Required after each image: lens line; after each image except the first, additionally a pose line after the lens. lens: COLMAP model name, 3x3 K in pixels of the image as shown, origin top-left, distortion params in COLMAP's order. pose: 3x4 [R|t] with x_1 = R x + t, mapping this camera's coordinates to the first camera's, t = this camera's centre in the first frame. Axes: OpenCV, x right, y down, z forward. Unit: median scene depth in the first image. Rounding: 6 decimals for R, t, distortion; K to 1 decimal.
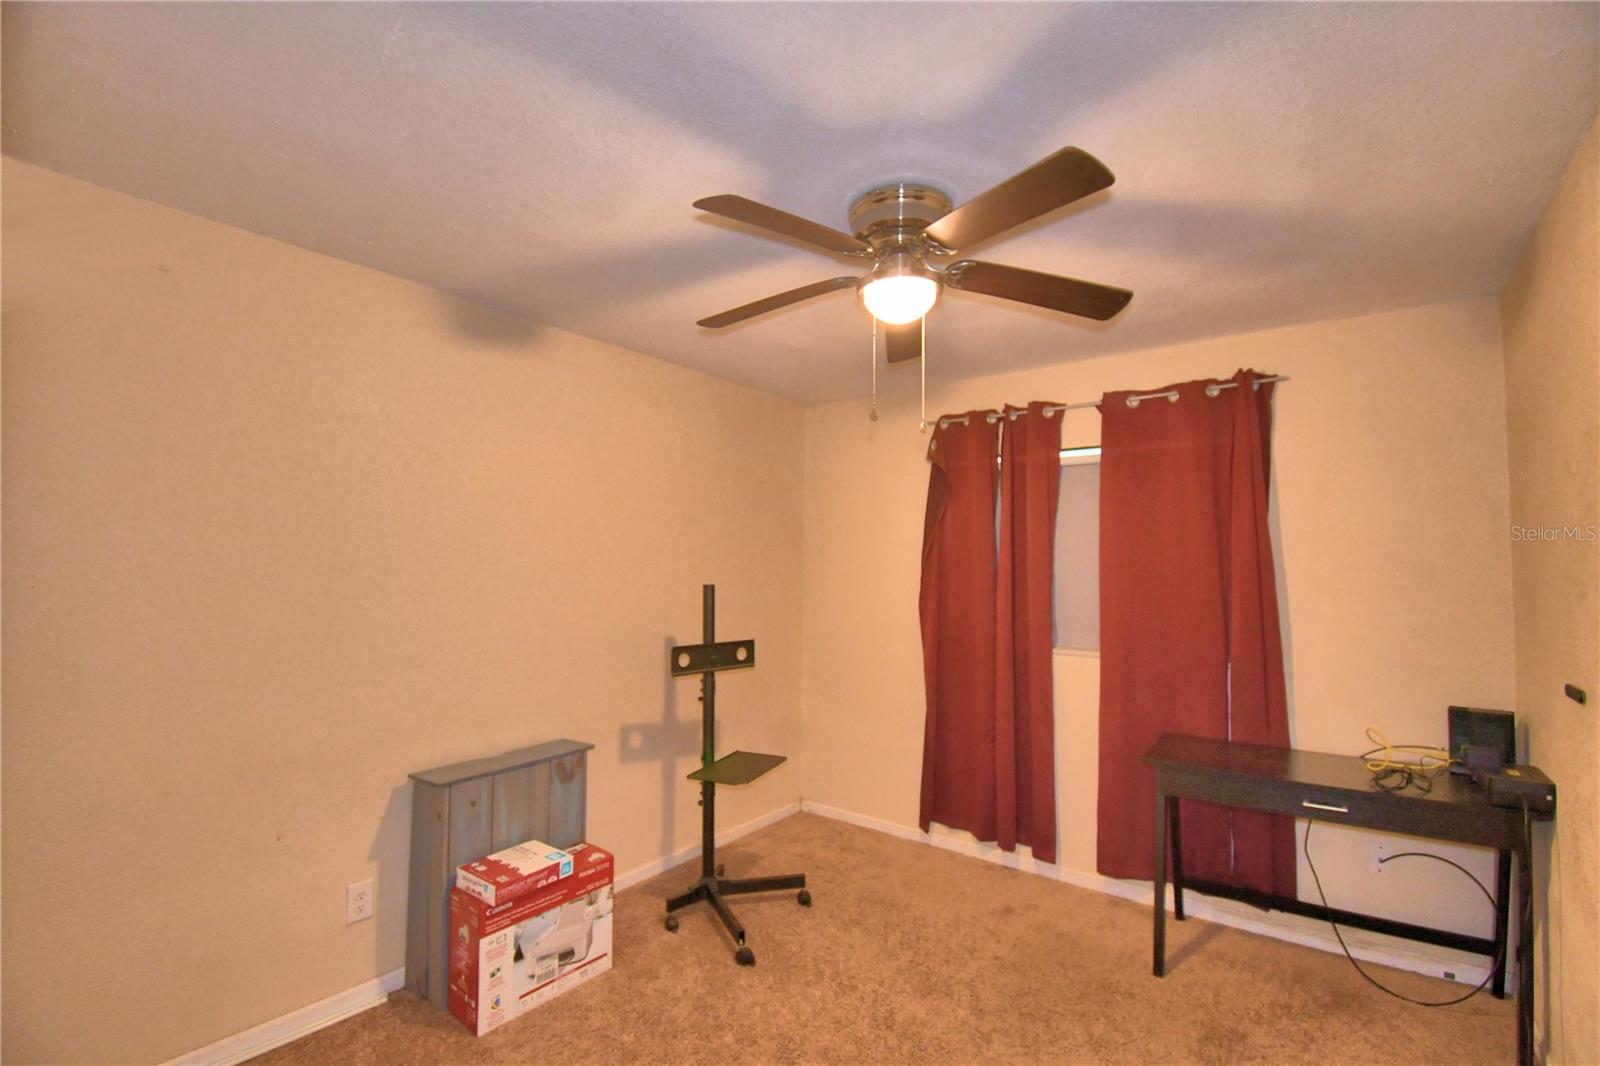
lens RADIAL K [[698.9, 0, 796.8], [0, 698.9, 533.3], [0, 0, 1]] dist [0.021754, -0.027598]
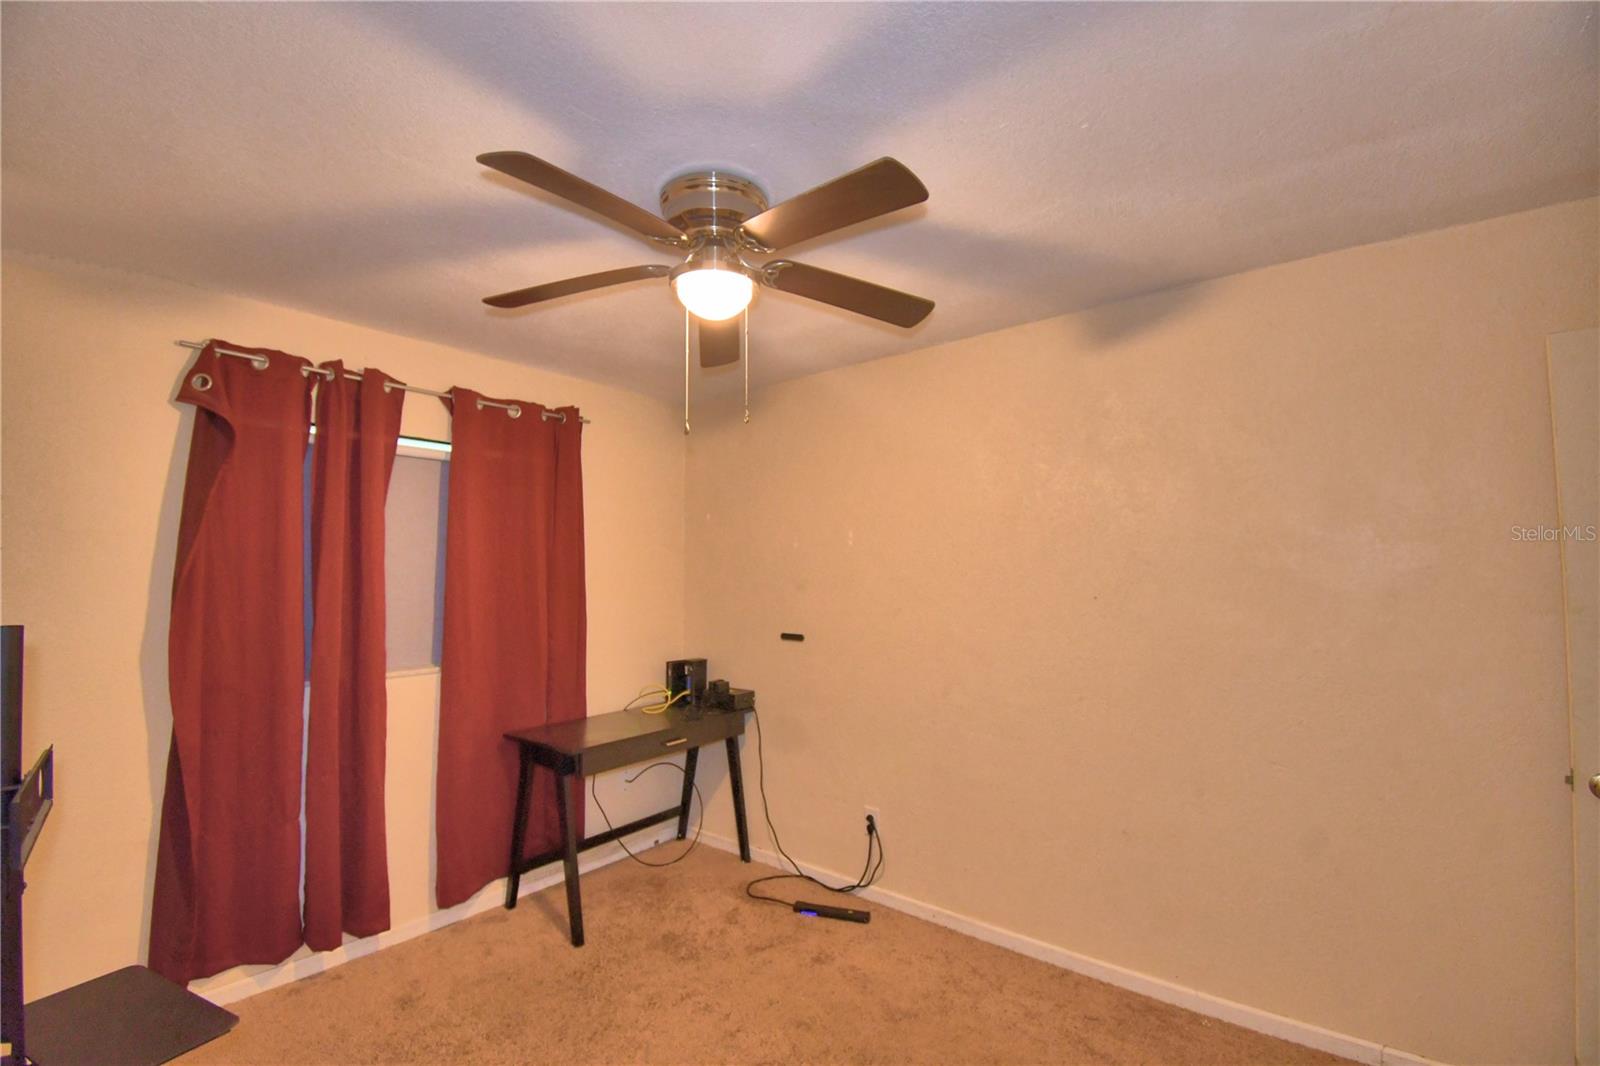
lens RADIAL K [[698.9, 0, 796.8], [0, 698.9, 533.3], [0, 0, 1]] dist [0.021754, -0.027598]
pose [[0.036570, 0.048652, 0.998146, -0.471334], [-0.043770, 0.997934, -0.047038, 0.018694], [-0.998372, -0.041969, 0.038623, 0.505879]]
